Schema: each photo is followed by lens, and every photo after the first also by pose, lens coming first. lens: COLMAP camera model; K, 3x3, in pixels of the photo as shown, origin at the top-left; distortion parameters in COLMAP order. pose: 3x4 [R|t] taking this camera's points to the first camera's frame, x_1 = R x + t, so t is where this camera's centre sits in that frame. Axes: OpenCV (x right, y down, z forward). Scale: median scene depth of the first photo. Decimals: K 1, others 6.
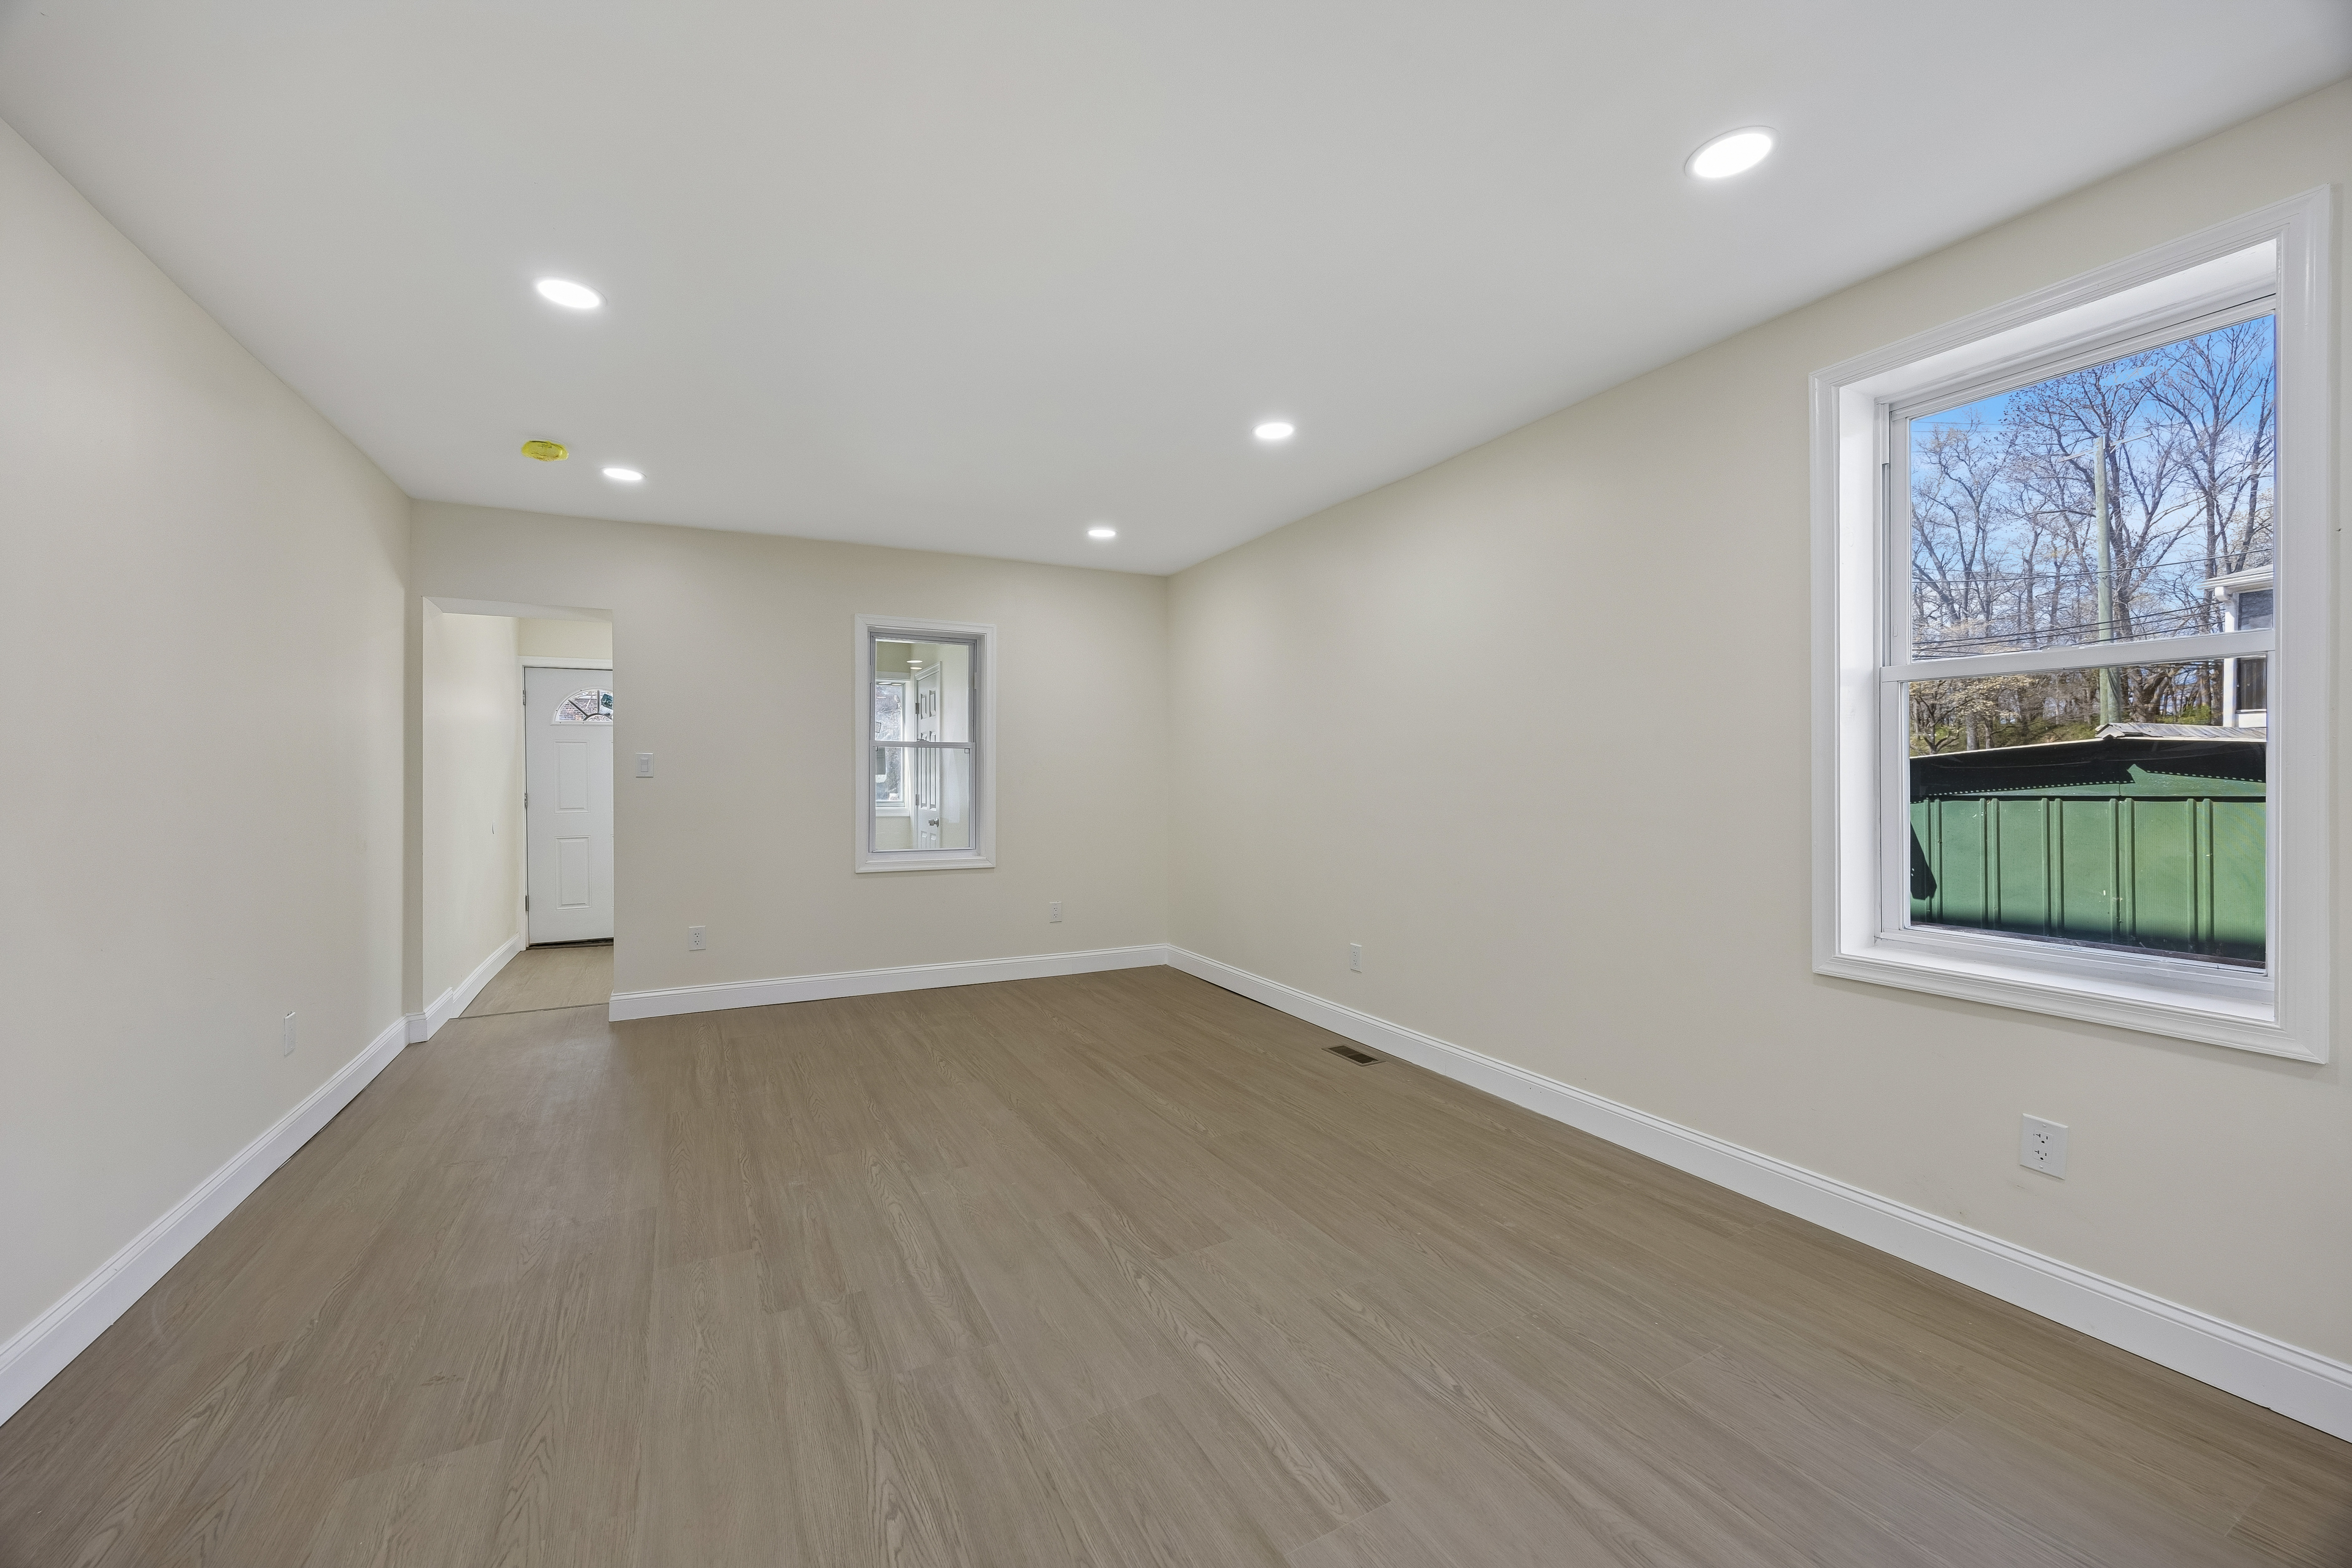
lens RADIAL K [[903.1, 0, 1164.3], [0, 903.1, 774.7], [0, 0, 1]] dist [-0.003039, -0.000350]
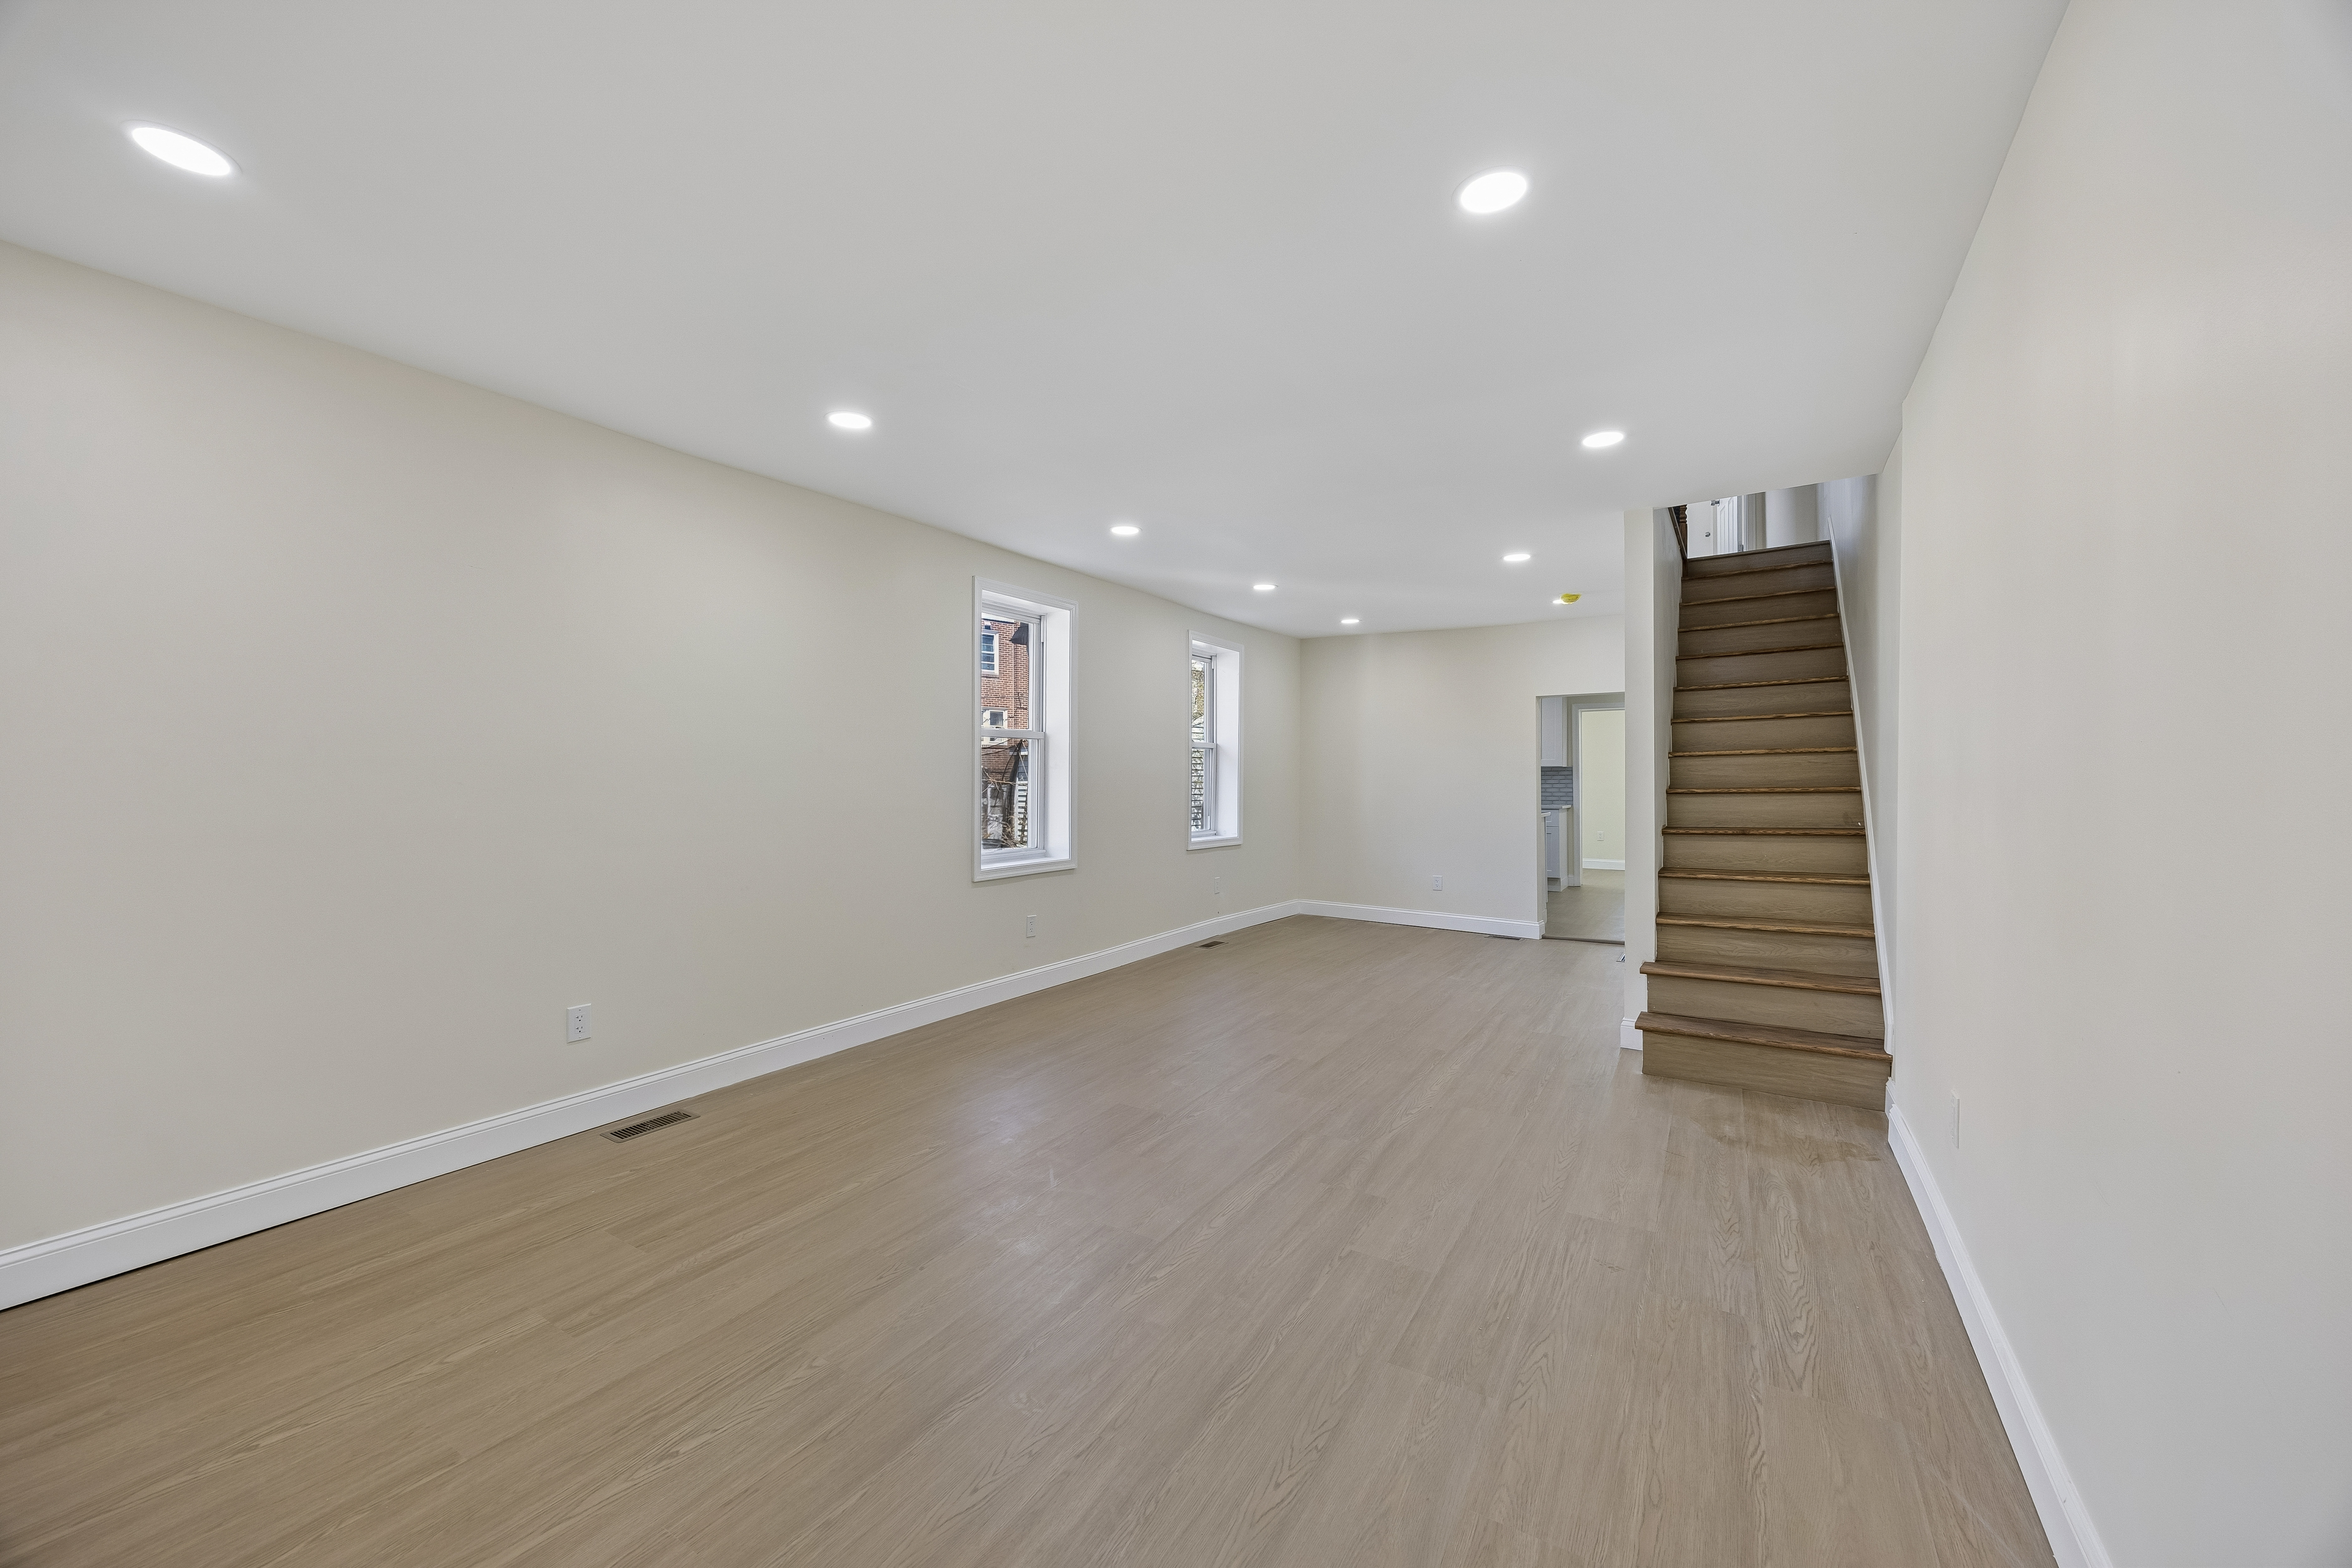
lens RADIAL K [[903.1, 0, 1162.1], [0, 903.1, 779.4], [0, 0, 1]] dist [-0.003039, -0.000350]
pose [[-0.503192, -0.002089, 0.864172, -1.185131], [0.000872, 0.999995, 0.002924, -0.009683], [-0.864174, 0.002225, -0.503188, 1.634640]]
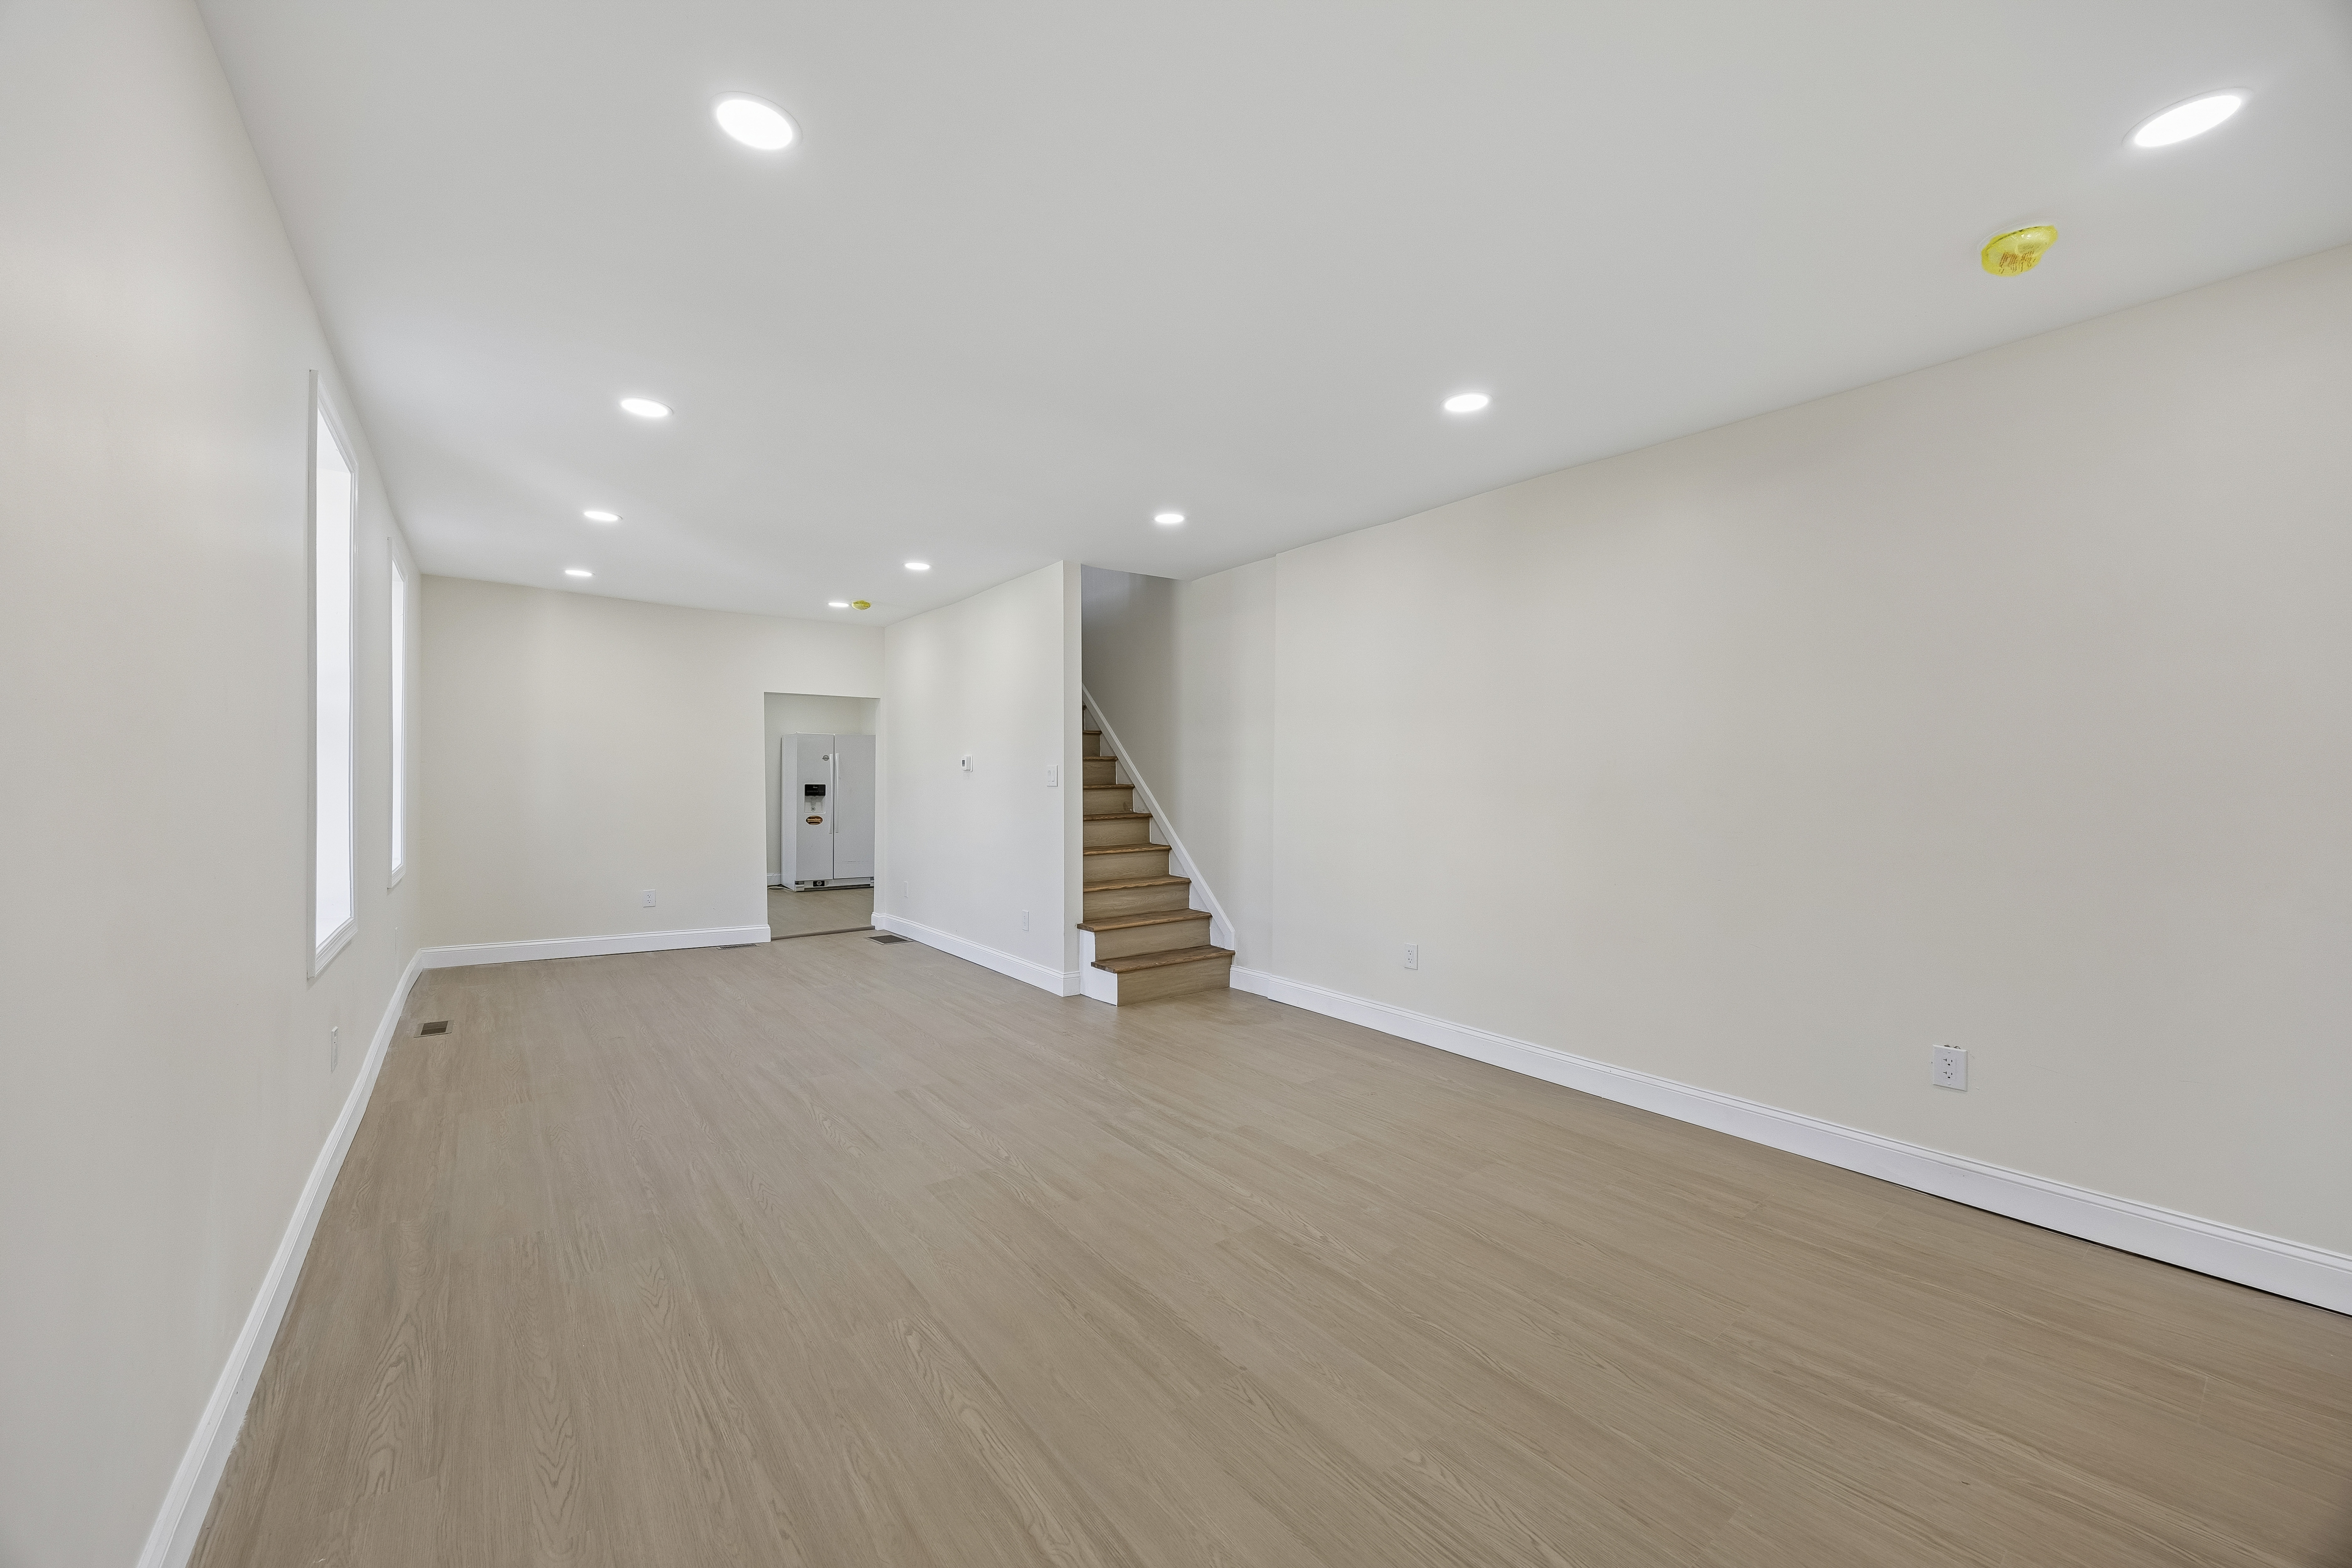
lens RADIAL K [[903.1, 0, 1181.1], [0, 903.1, 785.1], [0, 0, 1]] dist [-0.003039, -0.000350]
pose [[-0.984183, -0.005402, -0.177073, -0.038501], [-0.006636, 0.999958, 0.006379, -0.004048], [0.177031, 0.007454, -0.984177, 2.137530]]
